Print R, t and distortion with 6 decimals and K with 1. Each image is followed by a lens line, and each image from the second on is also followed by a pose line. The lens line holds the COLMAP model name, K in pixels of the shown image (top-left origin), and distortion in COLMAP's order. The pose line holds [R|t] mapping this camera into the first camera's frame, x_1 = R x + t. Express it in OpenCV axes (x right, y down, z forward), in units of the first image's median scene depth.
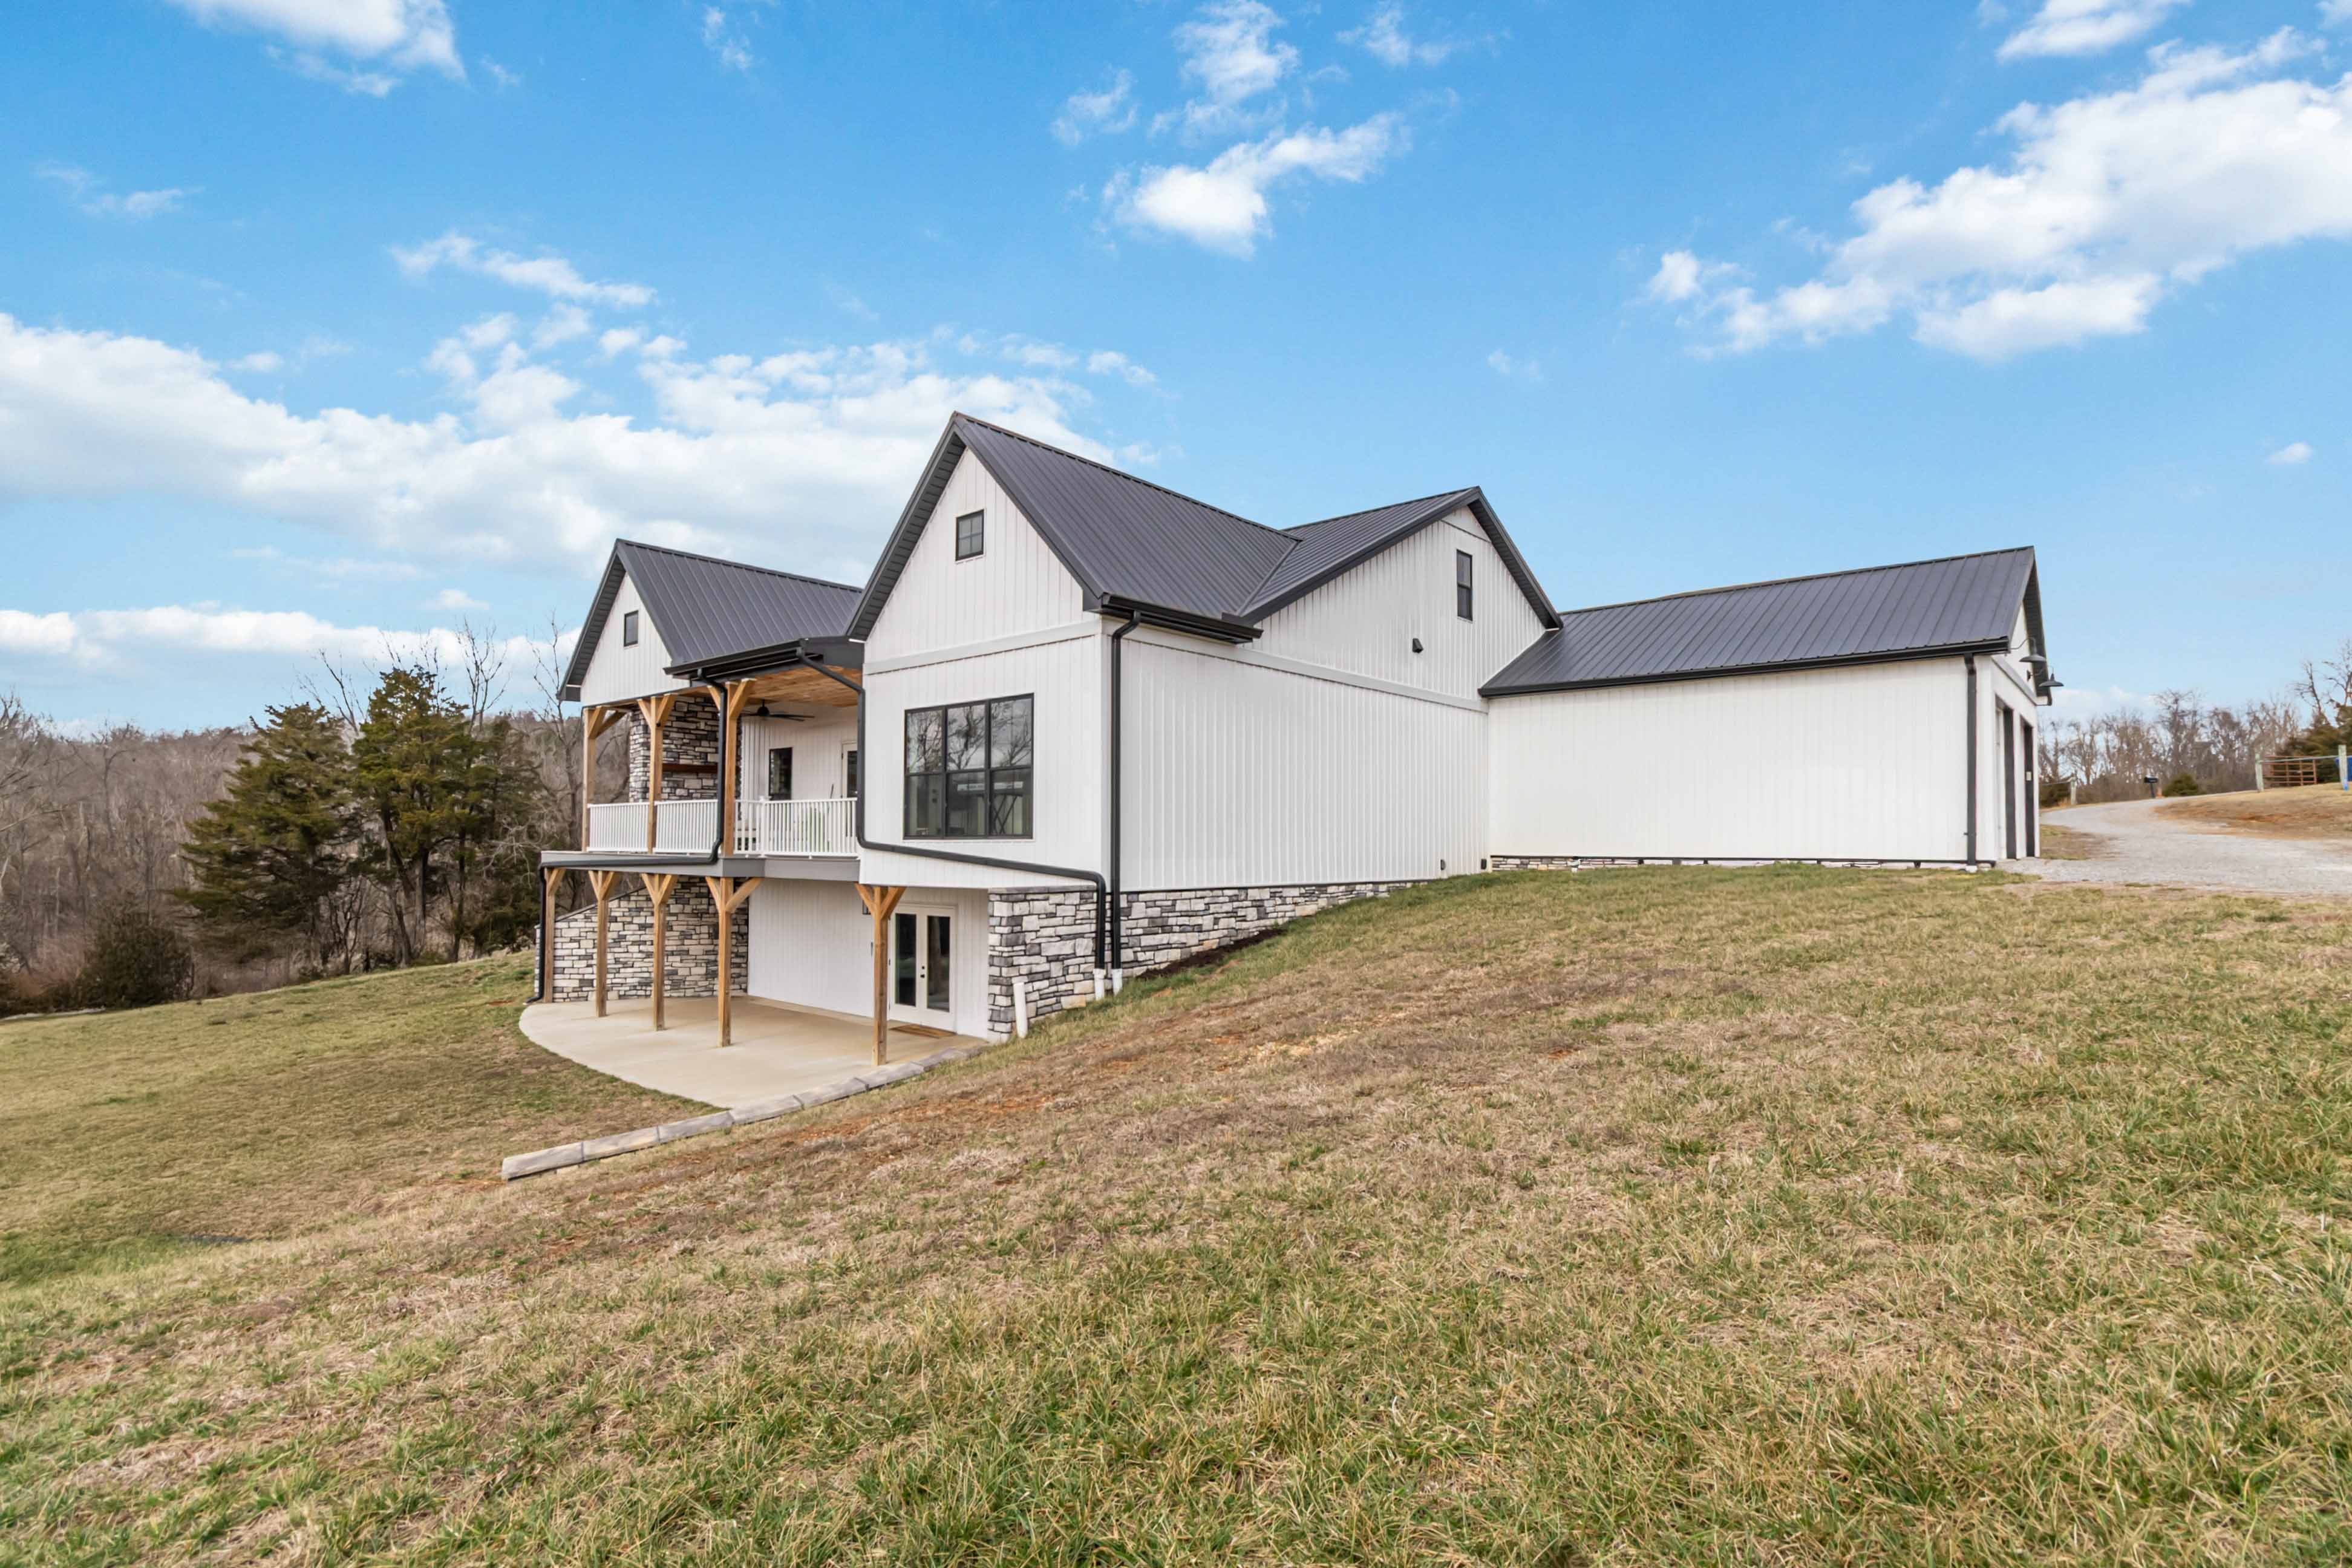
lens RADIAL K [[1134.5, 0, 1193.9], [0, 1134.5, 860.8], [0, 0, 1]] dist [-0.001107, -0.000179]
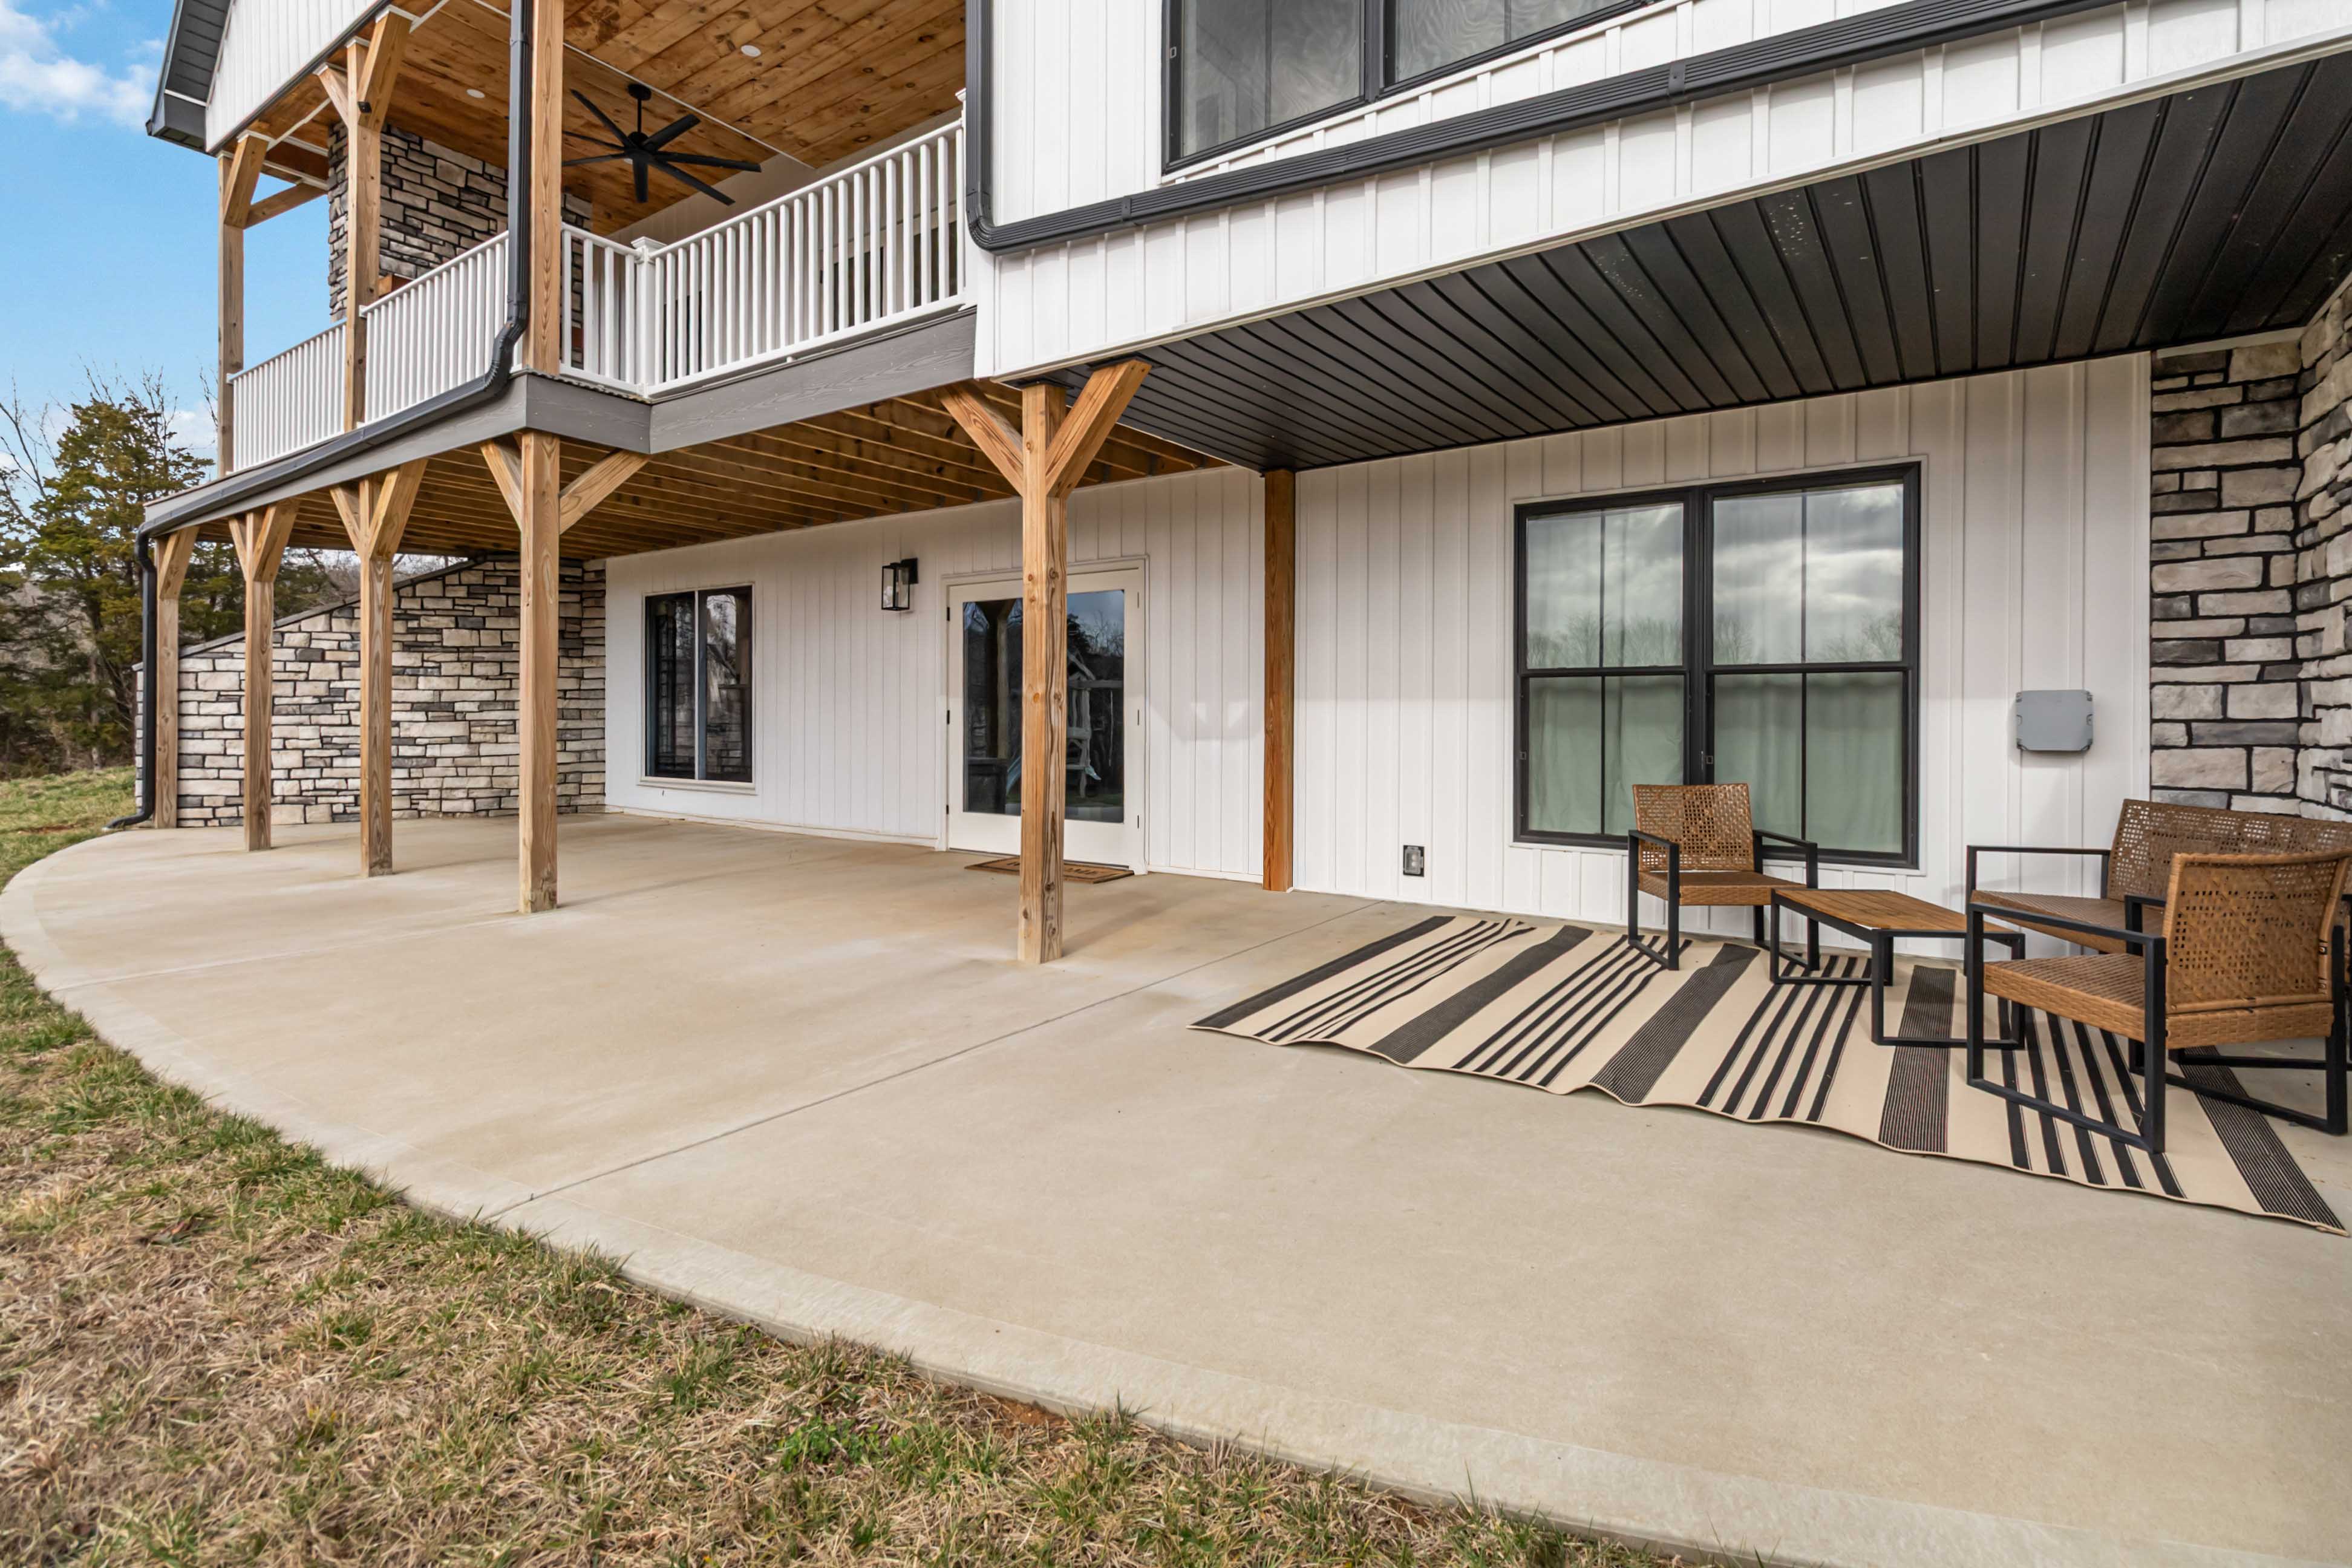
lens RADIAL K [[1100.7, 0, 1182.2], [0, 1100.7, 737.5], [0, 0, 1]] dist [-0.000846, 0.000036]
pose [[0.994731, -0.002633, 0.102486, -0.202507], [0.001792, 0.999964, 0.008295, 0.088074], [-0.102504, -0.008067, 0.994700, 0.521483]]
